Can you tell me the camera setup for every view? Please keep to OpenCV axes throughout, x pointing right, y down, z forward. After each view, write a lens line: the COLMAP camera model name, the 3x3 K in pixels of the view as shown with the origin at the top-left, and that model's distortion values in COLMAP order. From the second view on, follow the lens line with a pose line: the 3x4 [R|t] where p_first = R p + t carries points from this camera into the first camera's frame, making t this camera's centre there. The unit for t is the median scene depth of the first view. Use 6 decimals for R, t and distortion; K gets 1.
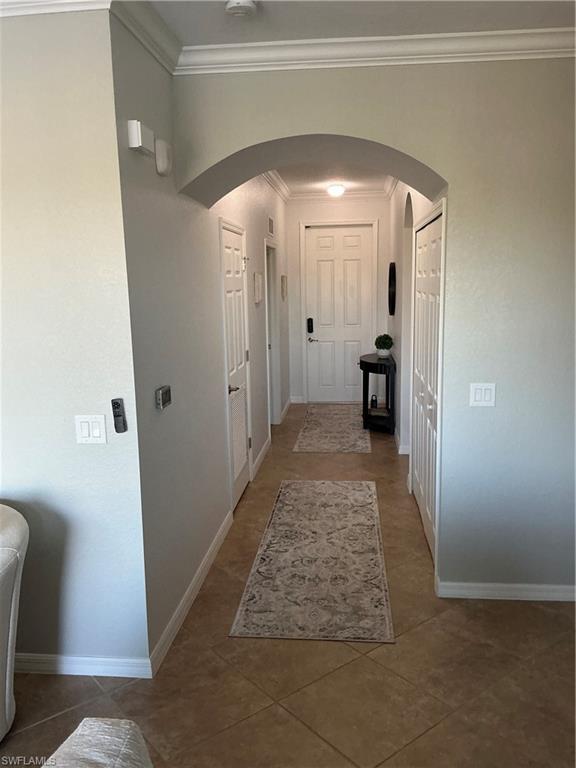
lens RADIAL K [[637.7, 0, 290.7], [0, 637.7, 391.7], [0, 0, 1]] dist [0.034369, -0.025977]
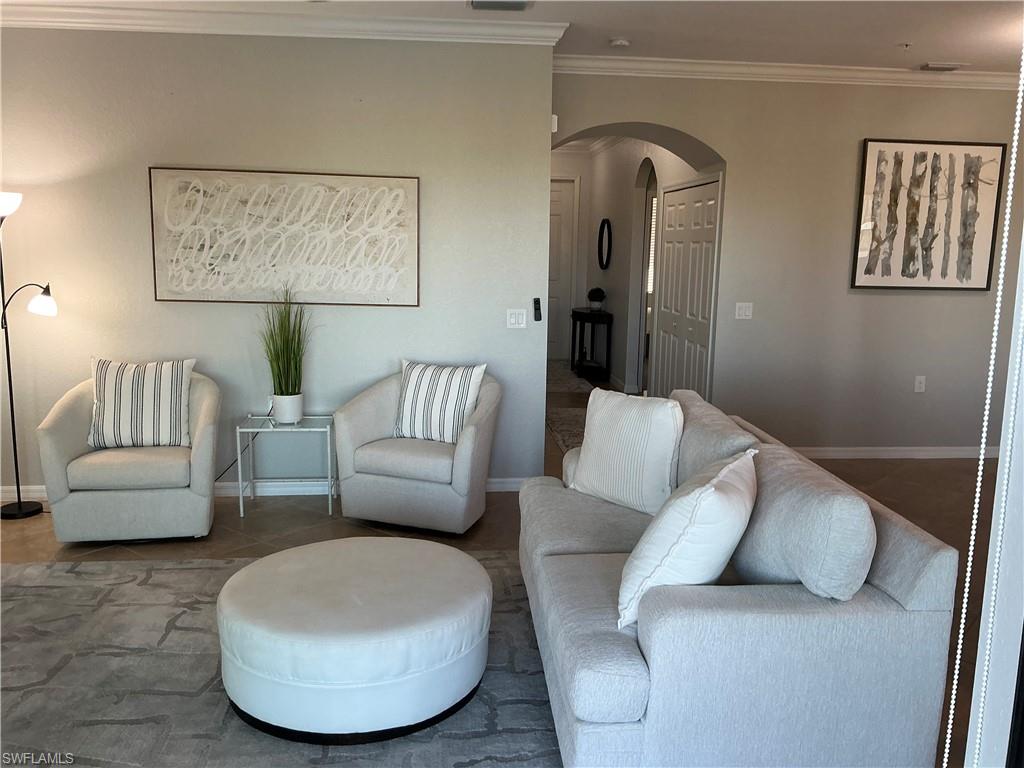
lens RADIAL K [[850.3, 0, 503.7], [0, 850.3, 383.9], [0, 0, 1]] dist [0.034369, -0.025977]
pose [[0.984916, 0.001648, 0.173025, -0.547923], [0.000244, 0.999940, -0.010908, 0.185973], [-0.173033, 0.010786, 0.984857, -0.759930]]
